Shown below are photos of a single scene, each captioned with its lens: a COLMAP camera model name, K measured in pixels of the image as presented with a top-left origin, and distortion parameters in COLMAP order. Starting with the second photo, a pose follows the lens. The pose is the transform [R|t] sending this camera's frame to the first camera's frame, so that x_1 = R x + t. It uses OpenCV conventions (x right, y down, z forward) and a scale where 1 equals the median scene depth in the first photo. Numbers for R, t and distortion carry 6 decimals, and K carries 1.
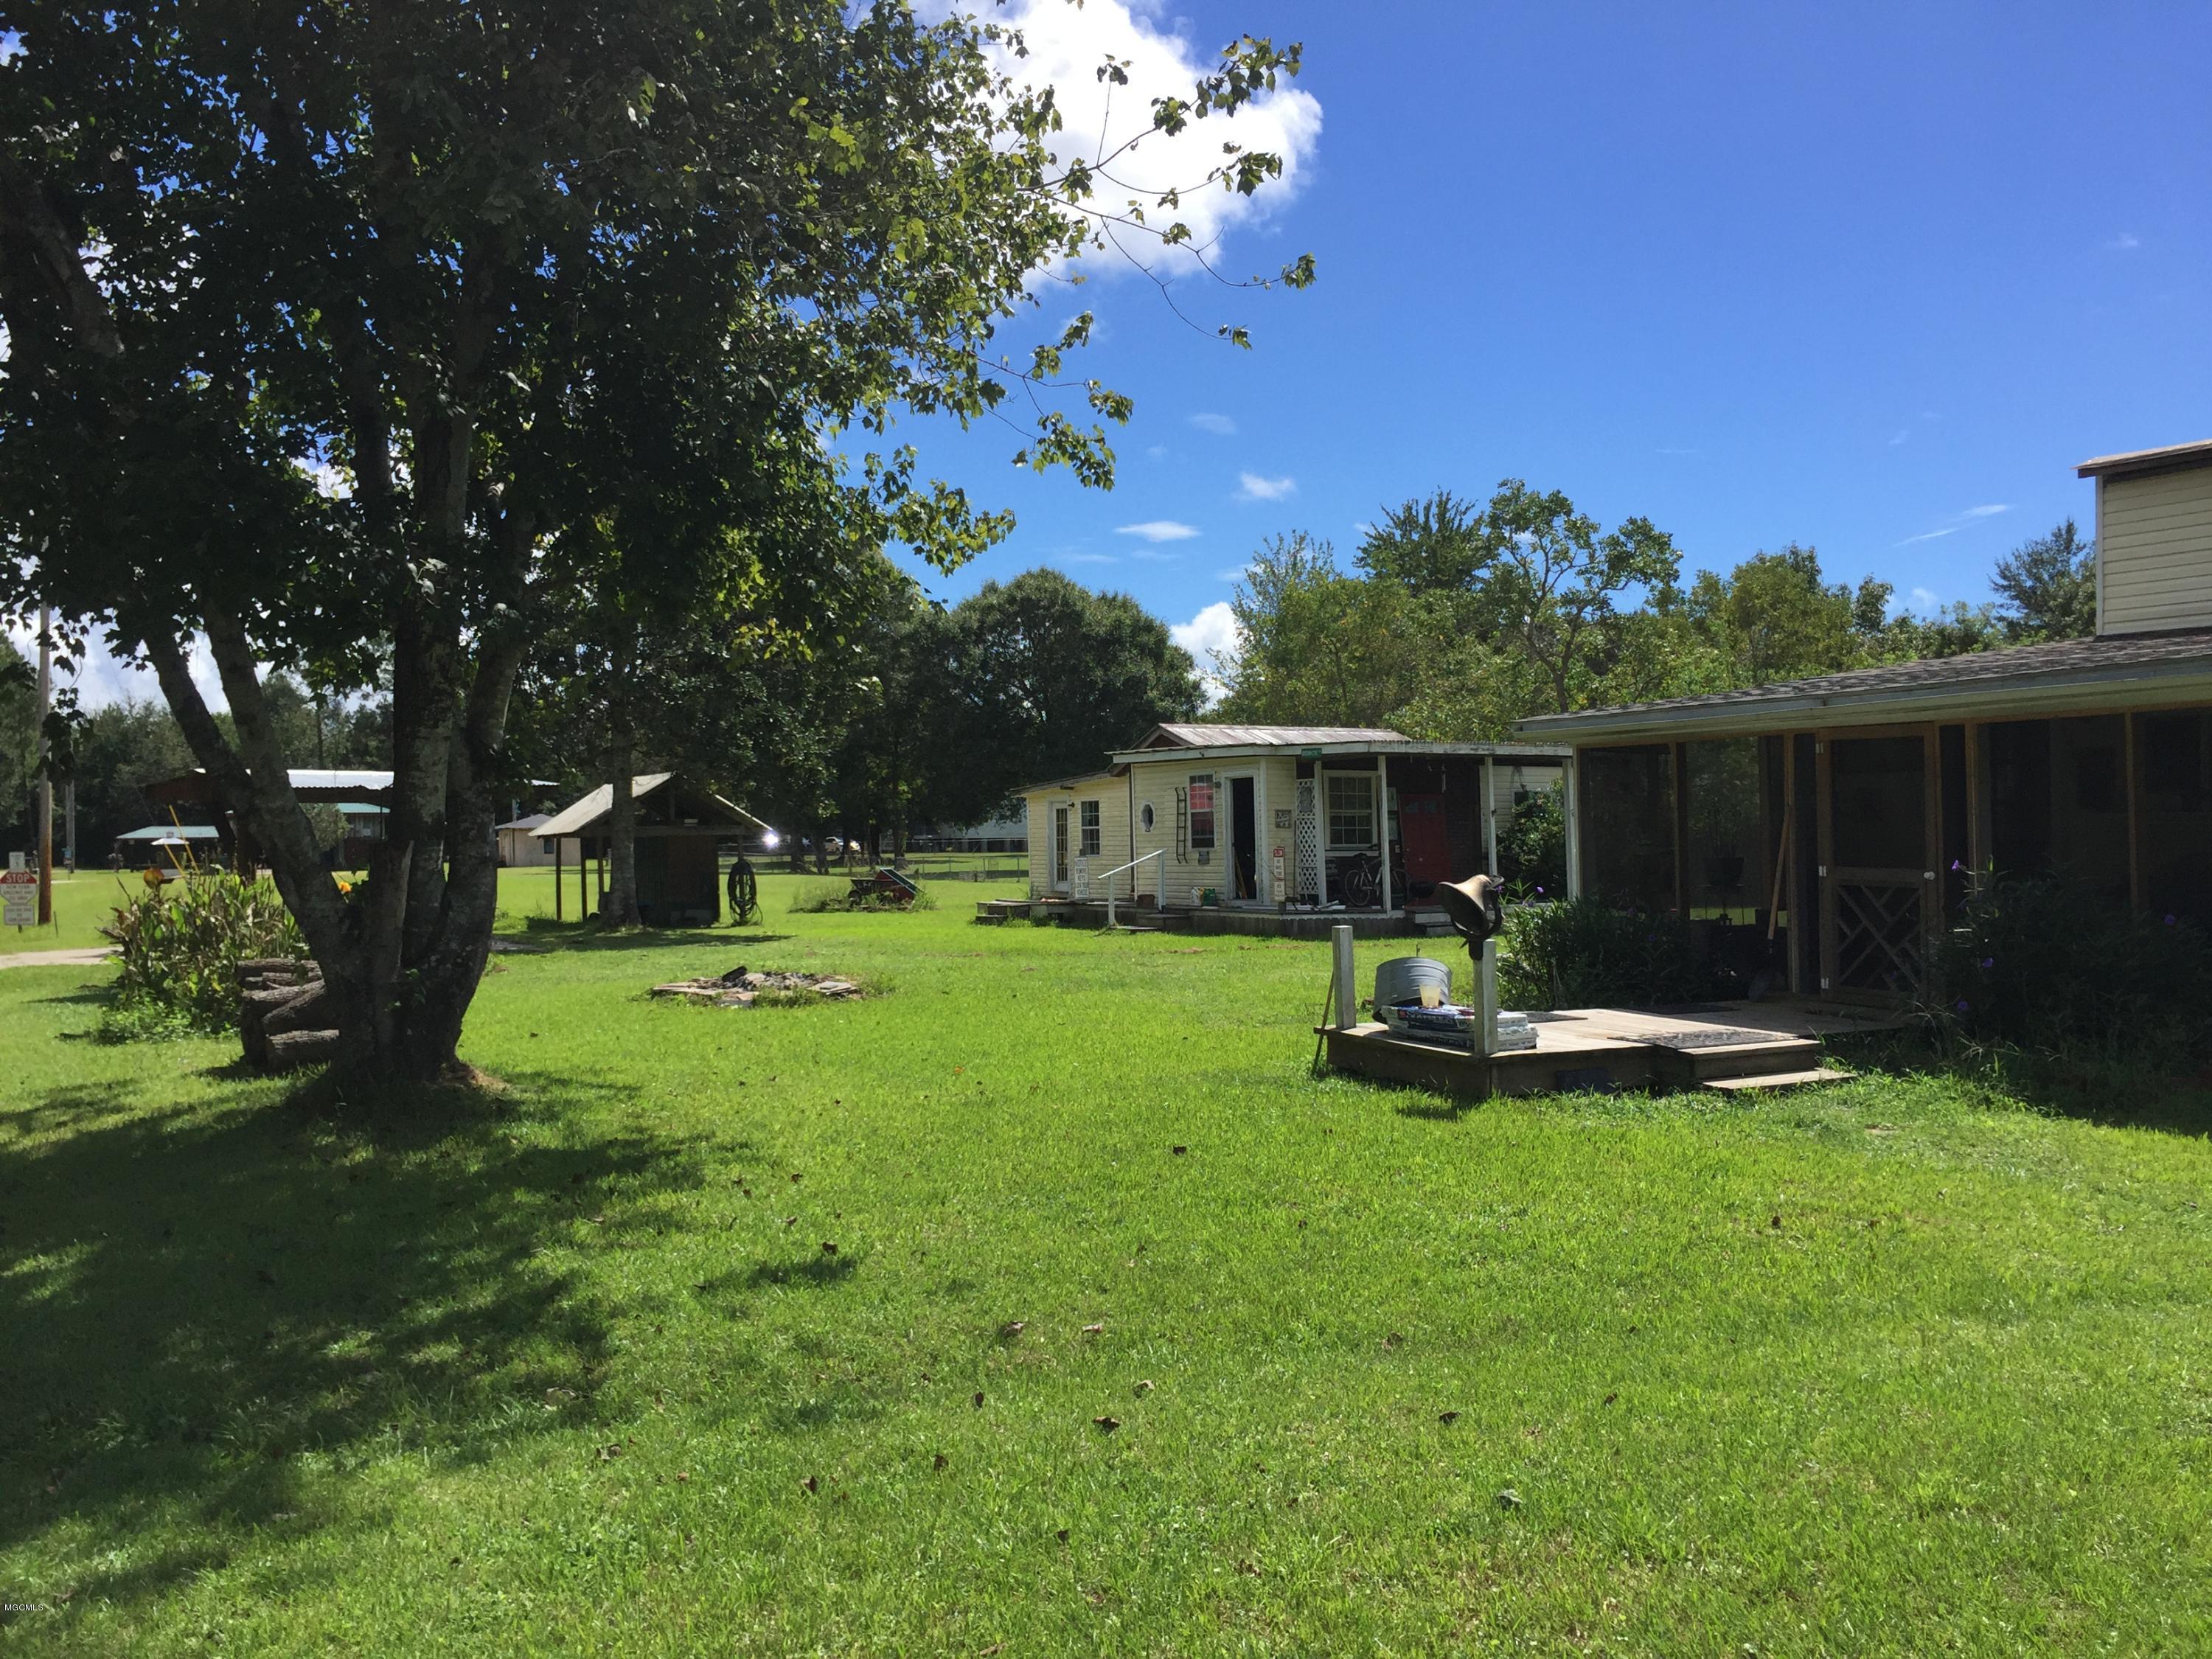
lens RADIAL K [[1894.8, 0, 1105.7], [0, 1894.8, 831.0], [0, 0, 1]] dist [0.043339, -0.043485]
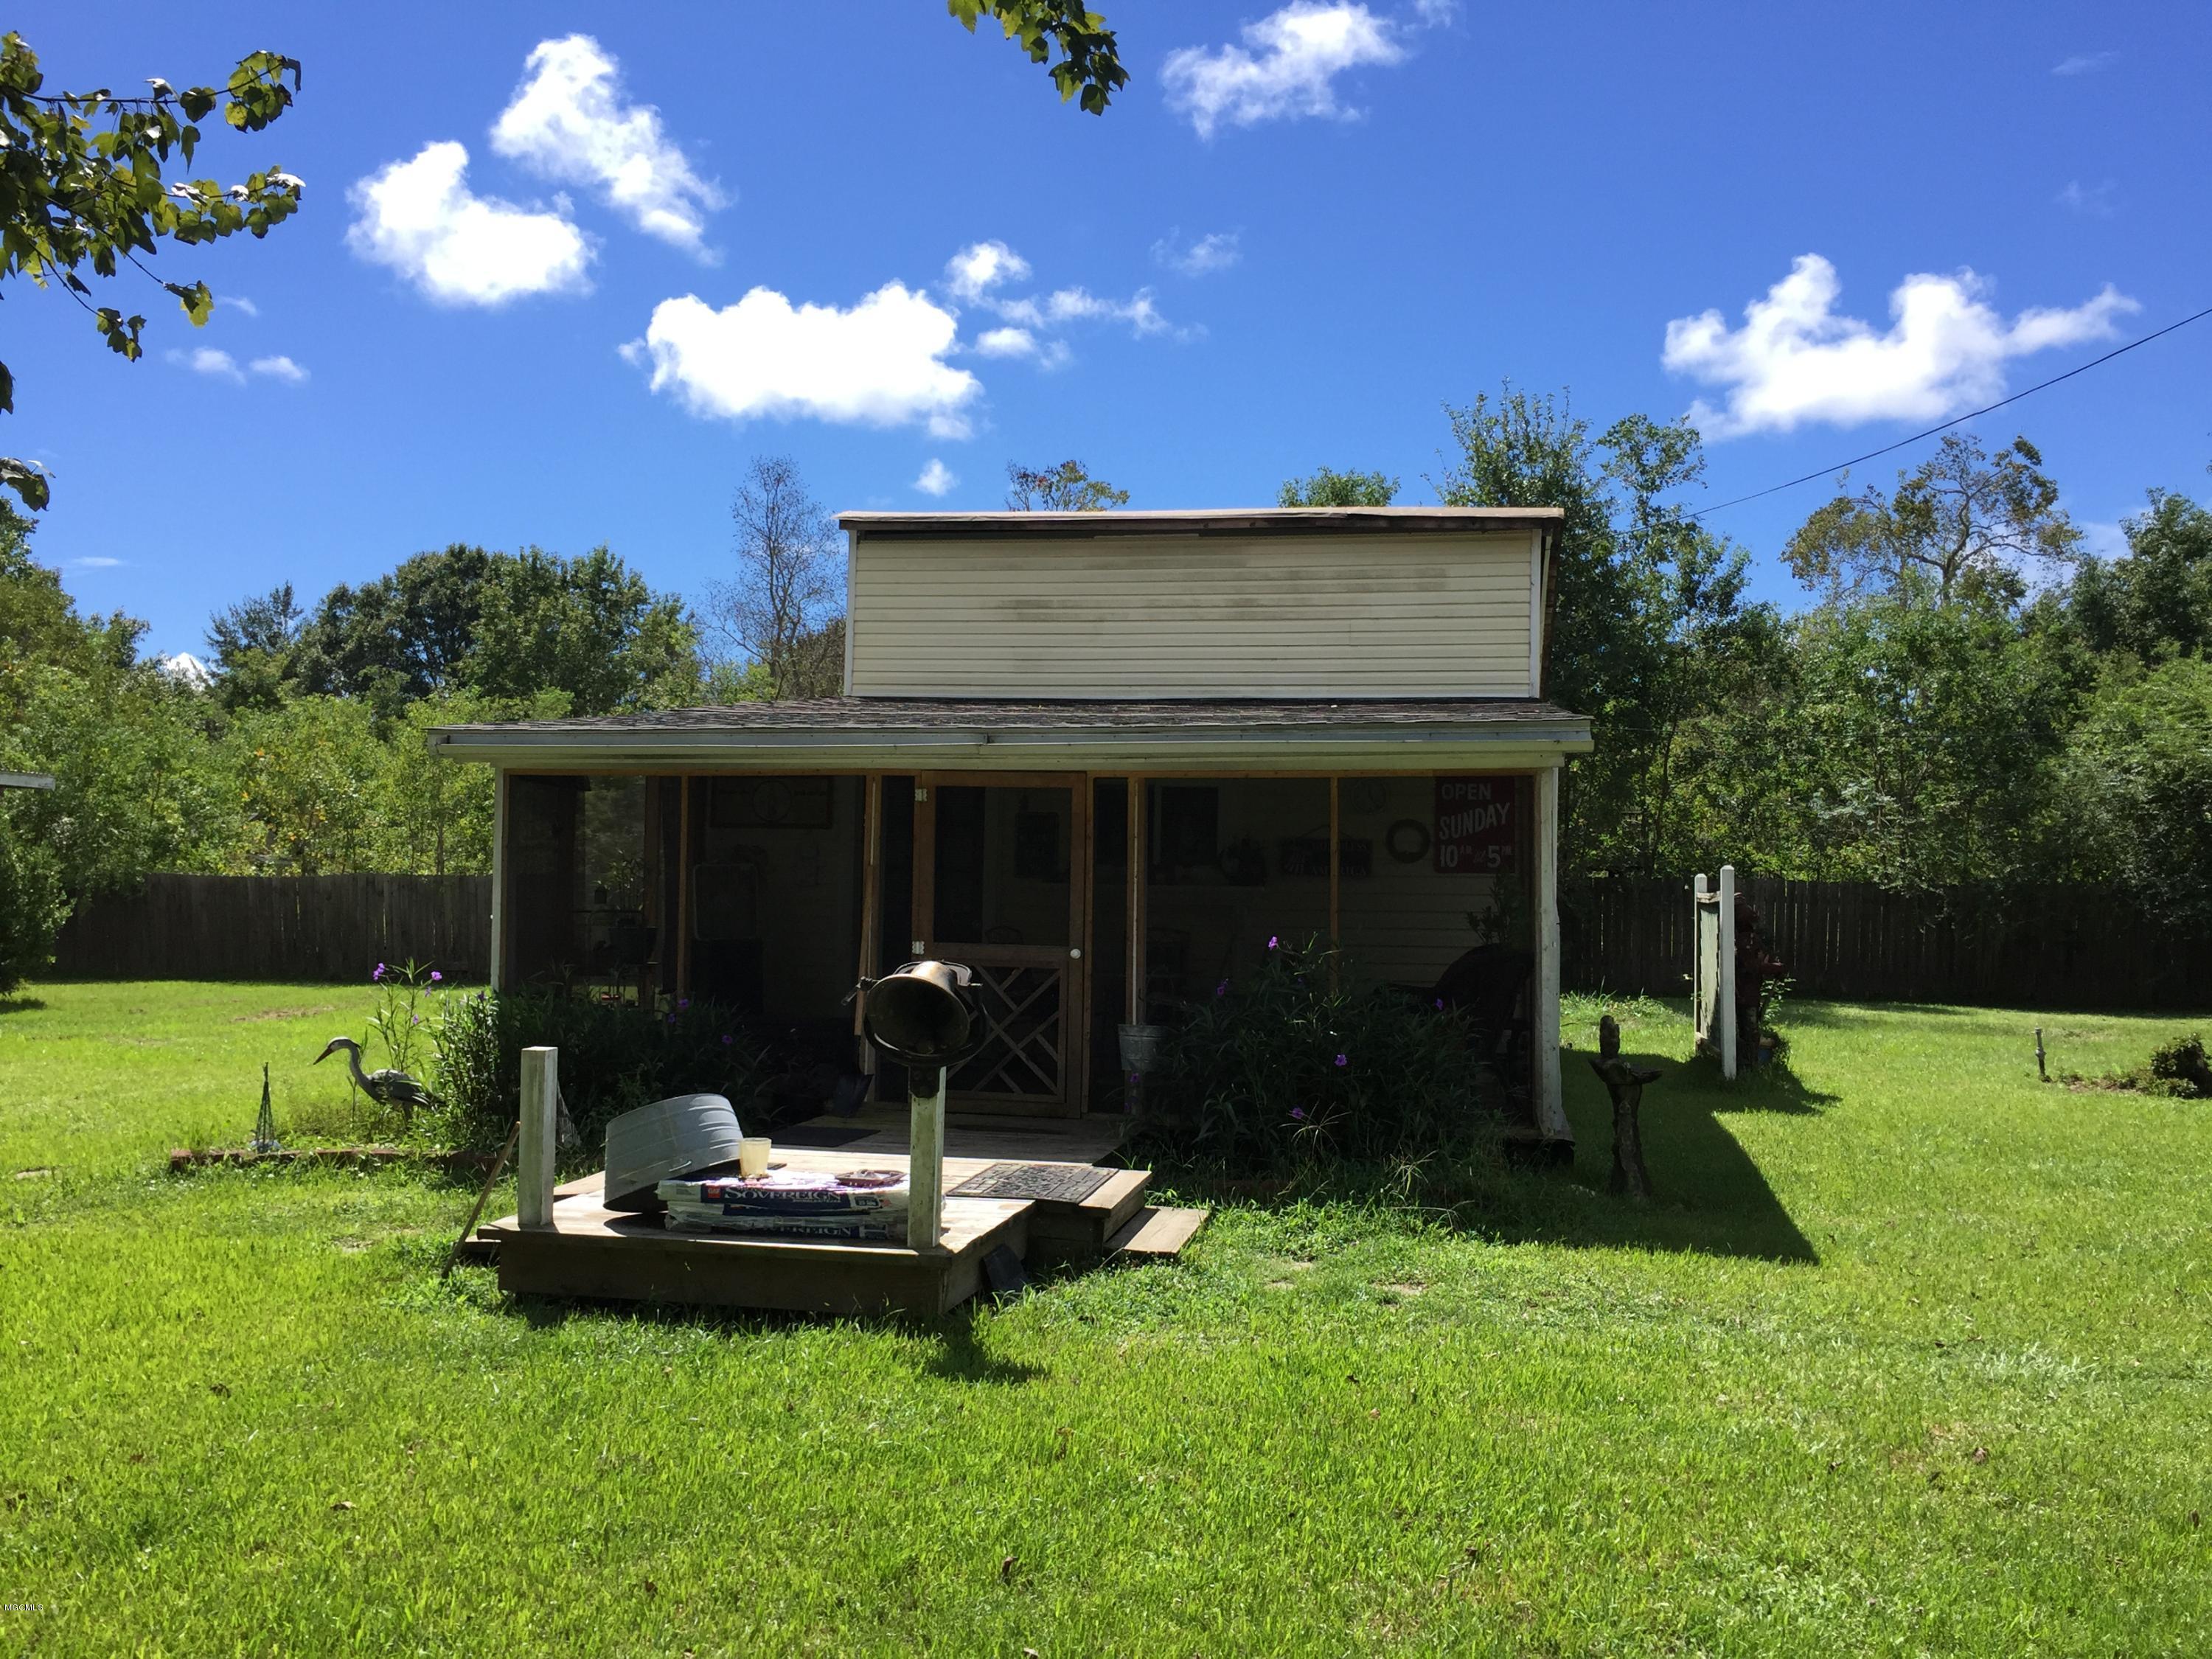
lens RADIAL K [[1894.8, 0, 1106.3], [0, 1894.8, 826.4], [0, 0, 1]] dist [0.043339, -0.043485]
pose [[0.607492, 0.048503, 0.792844, -0.152845], [-0.021443, 0.998772, -0.044670, 0.002799], [-0.794037, 0.010136, 0.607785, 0.322191]]
